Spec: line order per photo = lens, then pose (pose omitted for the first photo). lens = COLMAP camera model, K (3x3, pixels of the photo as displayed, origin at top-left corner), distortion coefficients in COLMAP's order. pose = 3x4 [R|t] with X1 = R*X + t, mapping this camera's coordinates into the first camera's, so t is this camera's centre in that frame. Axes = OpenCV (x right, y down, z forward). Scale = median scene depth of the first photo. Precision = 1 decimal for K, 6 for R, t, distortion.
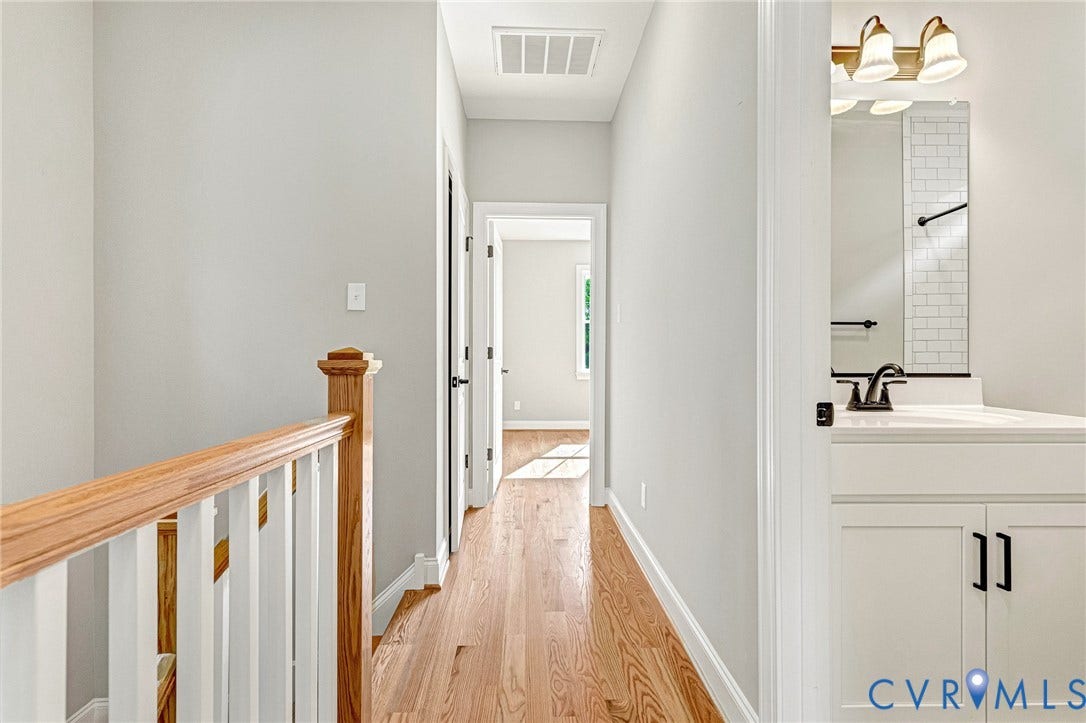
lens RADIAL K [[531.0, 0, 544.0], [0, 531.0, 347.0], [0, 0, 1]] dist [0.022440, -0.000531]
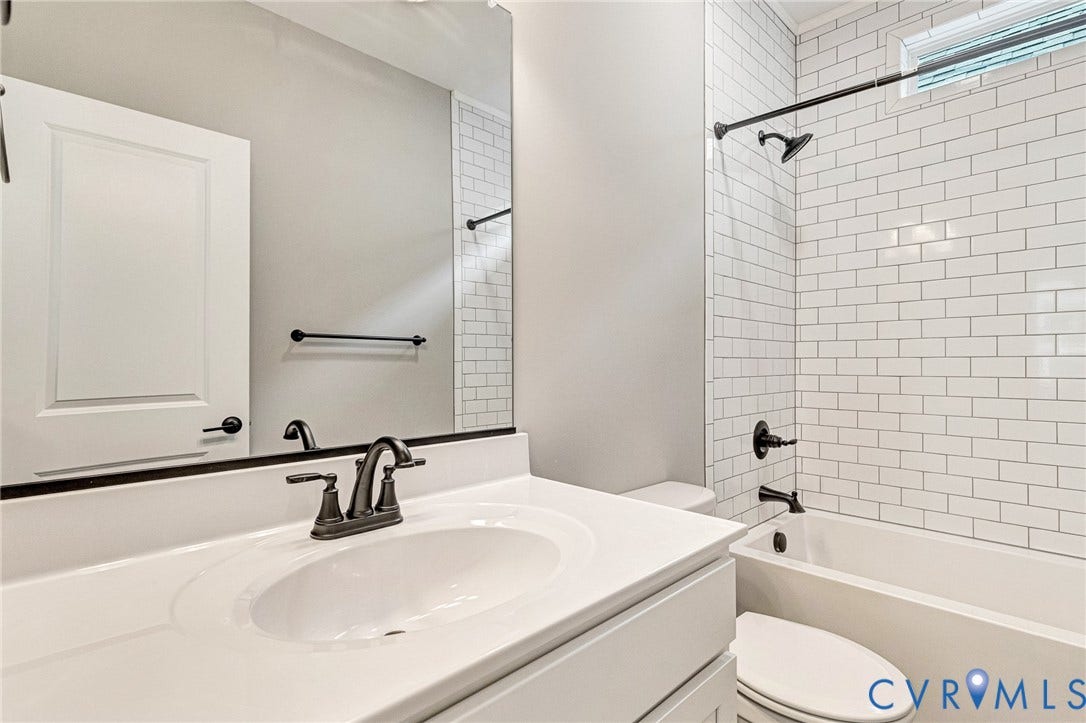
lens RADIAL K [[531.0, 0, 542.9], [0, 531.0, 362.0], [0, 0, 1]] dist [0.022440, -0.000531]
pose [[0.746342, -0.006425, 0.665531, 0.409048], [-0.001960, 0.999928, 0.011851, -0.039054], [-0.665560, -0.010149, 0.746276, 0.523963]]
